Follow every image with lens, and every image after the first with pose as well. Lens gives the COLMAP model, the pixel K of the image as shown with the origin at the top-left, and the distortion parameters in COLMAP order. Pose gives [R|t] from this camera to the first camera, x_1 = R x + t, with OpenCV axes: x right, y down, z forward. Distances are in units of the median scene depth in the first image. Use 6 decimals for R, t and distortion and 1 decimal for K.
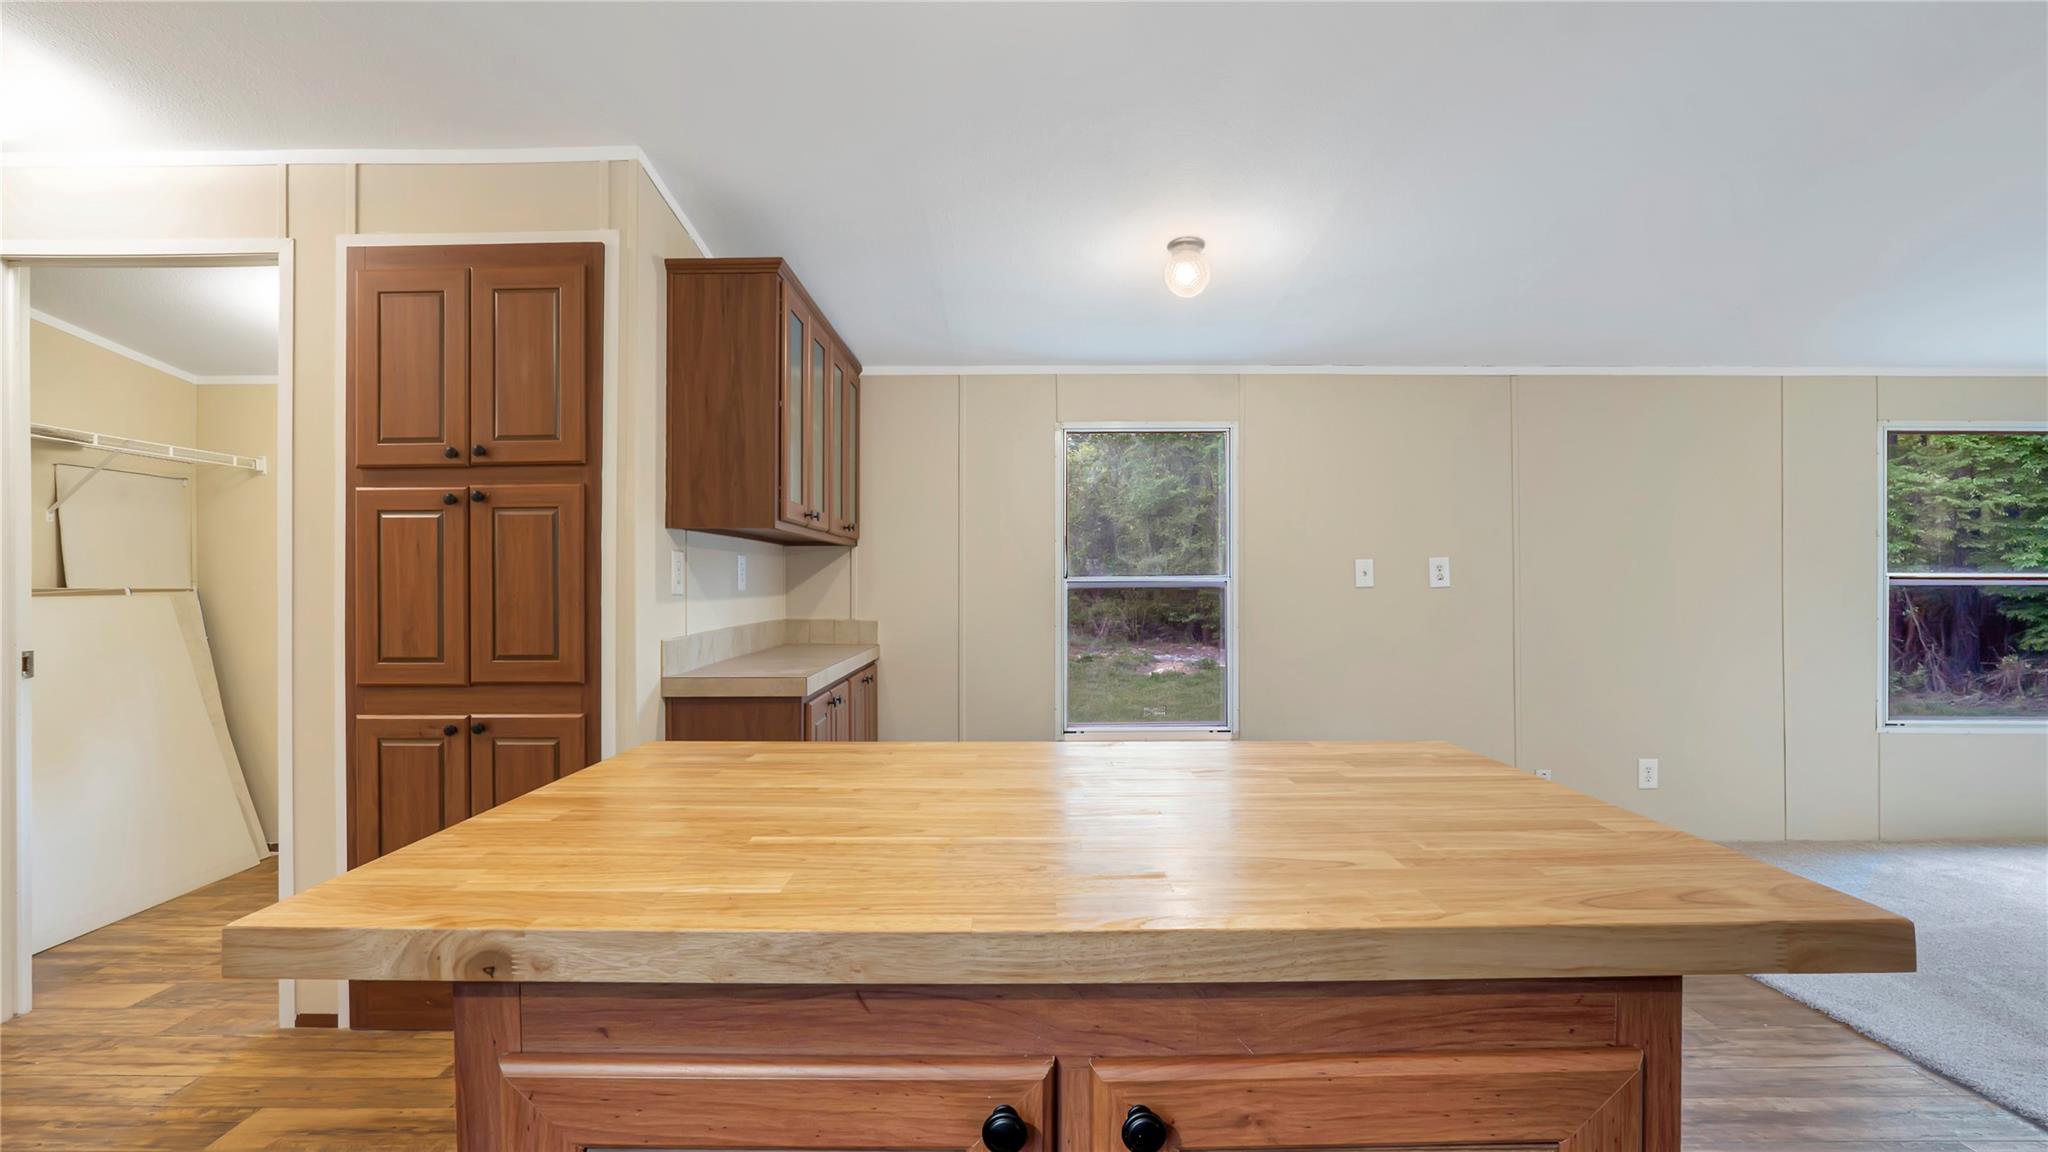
lens RADIAL K [[917.0, 0, 1024.0], [0, 917.0, 576.0], [0, 0, 1]] dist [-0.000926, -0.000159]
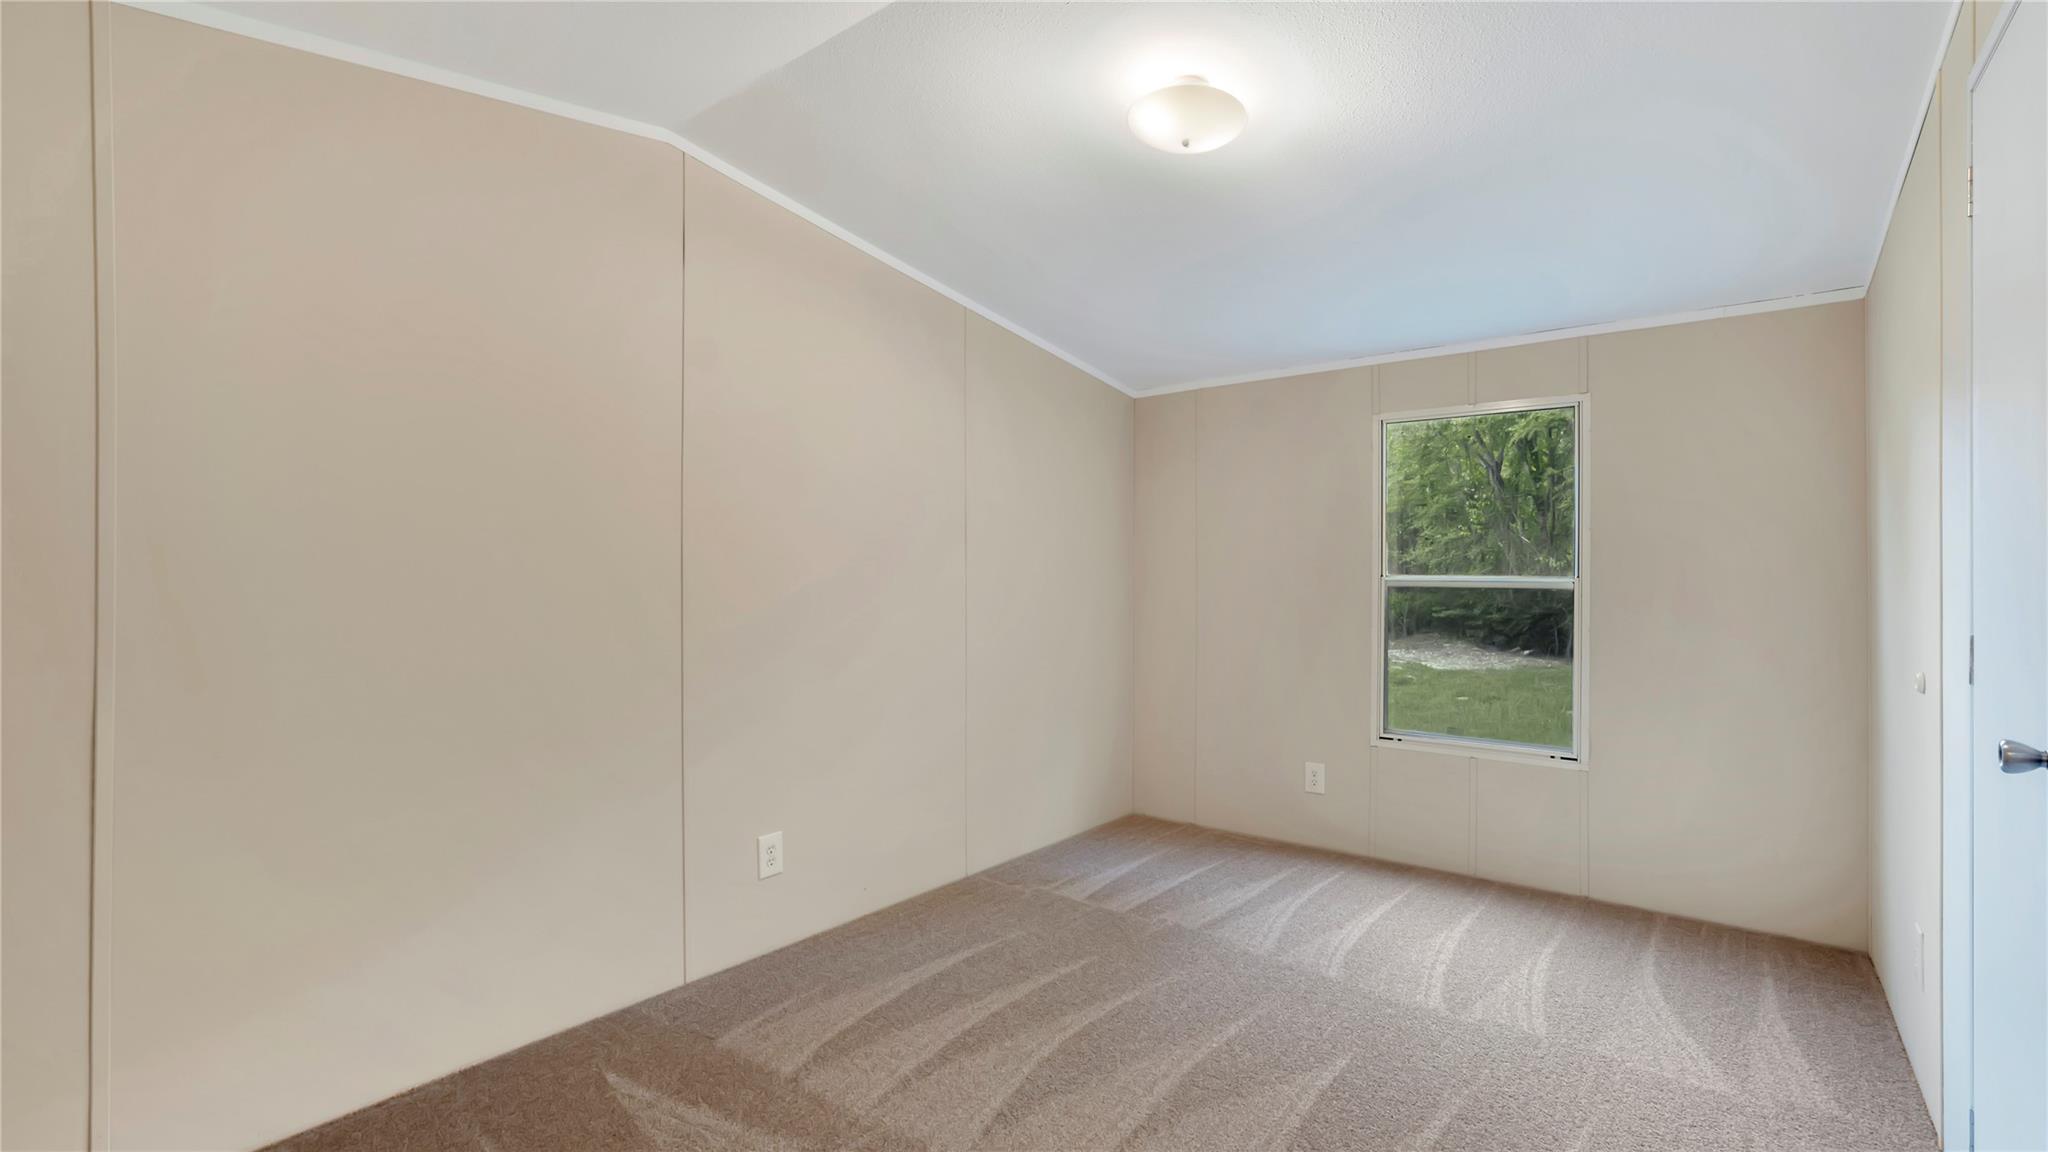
lens RADIAL K [[917.0, 0, 1024.0], [0, 917.0, 576.0], [0, 0, 1]] dist [-0.000926, -0.000159]
pose [[0.772793, 0.006850, -0.634621, 1.200173], [-0.005852, 0.999976, 0.003667, -0.003383], [0.634631, 0.000880, 0.772815, 0.044676]]
